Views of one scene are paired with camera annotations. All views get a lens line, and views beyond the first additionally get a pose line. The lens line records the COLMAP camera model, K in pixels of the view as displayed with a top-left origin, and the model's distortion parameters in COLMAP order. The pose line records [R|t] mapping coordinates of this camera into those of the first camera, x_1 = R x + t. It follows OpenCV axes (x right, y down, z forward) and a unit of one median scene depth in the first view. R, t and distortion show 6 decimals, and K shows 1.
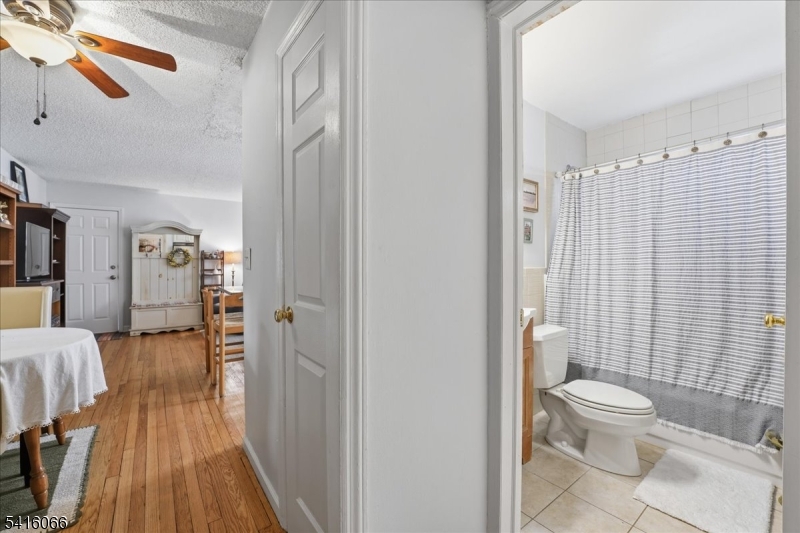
lens RADIAL K [[329.9, 0, 401.5], [0, 329.9, 262.8], [0, 0, 1]] dist [-0.029111, 0.003956]
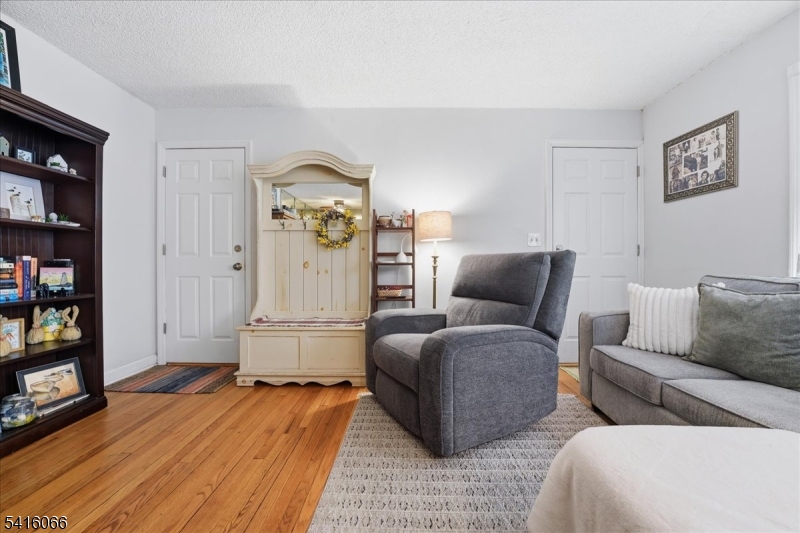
lens RADIAL K [[323.8, 0, 400.0], [0, 323.8, 266.5], [0, 0, 1]] dist [-0.025202, 0.000223]
pose [[0.791809, 0.003247, -0.610760, -0.327388], [0.000619, 0.999981, 0.006119, 0.041591], [0.610768, -0.005223, 0.791792, 0.721306]]
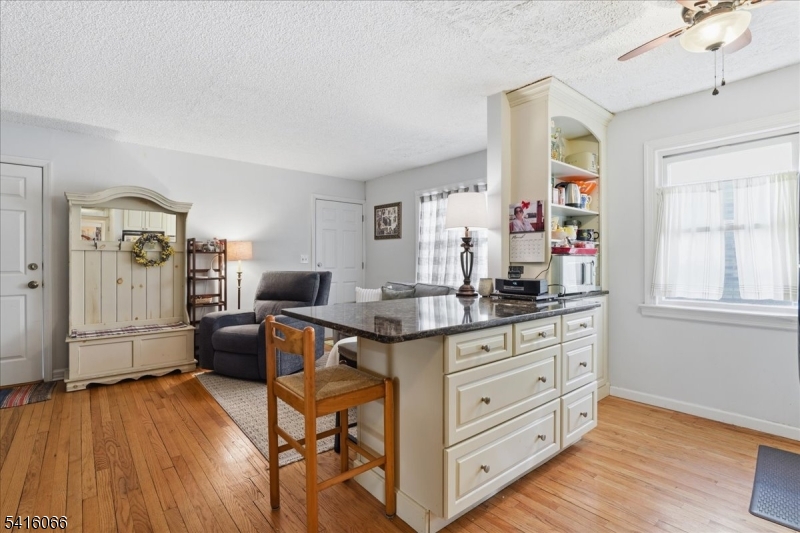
lens RADIAL K [[380.0, 0, 400.8], [0, 380.0, 262.8], [0, 0, 1]] dist [-0.011325, 0.001087]
pose [[0.998553, 0.001432, 0.053756, -0.287717], [-0.001756, 0.999981, 0.005972, 0.002493], [-0.053746, -0.006057, 0.998536, 0.310562]]
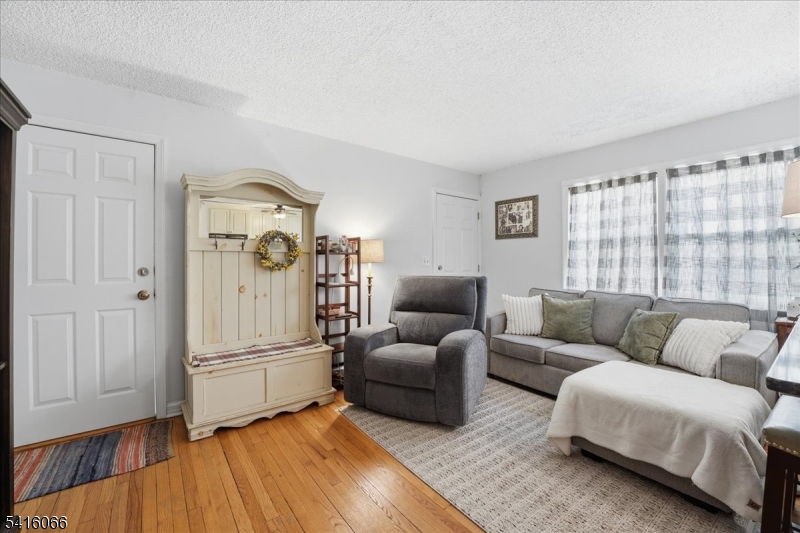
lens RADIAL K [[329.9, 0, 401.5], [0, 329.9, 262.8], [0, 0, 1]] dist [-0.029111, 0.003956]
pose [[0.999989, -0.001218, 0.004437, -0.540693], [0.001215, 0.999999, 0.000689, 0.002139], [-0.004438, -0.000683, 0.999990, 0.555142]]
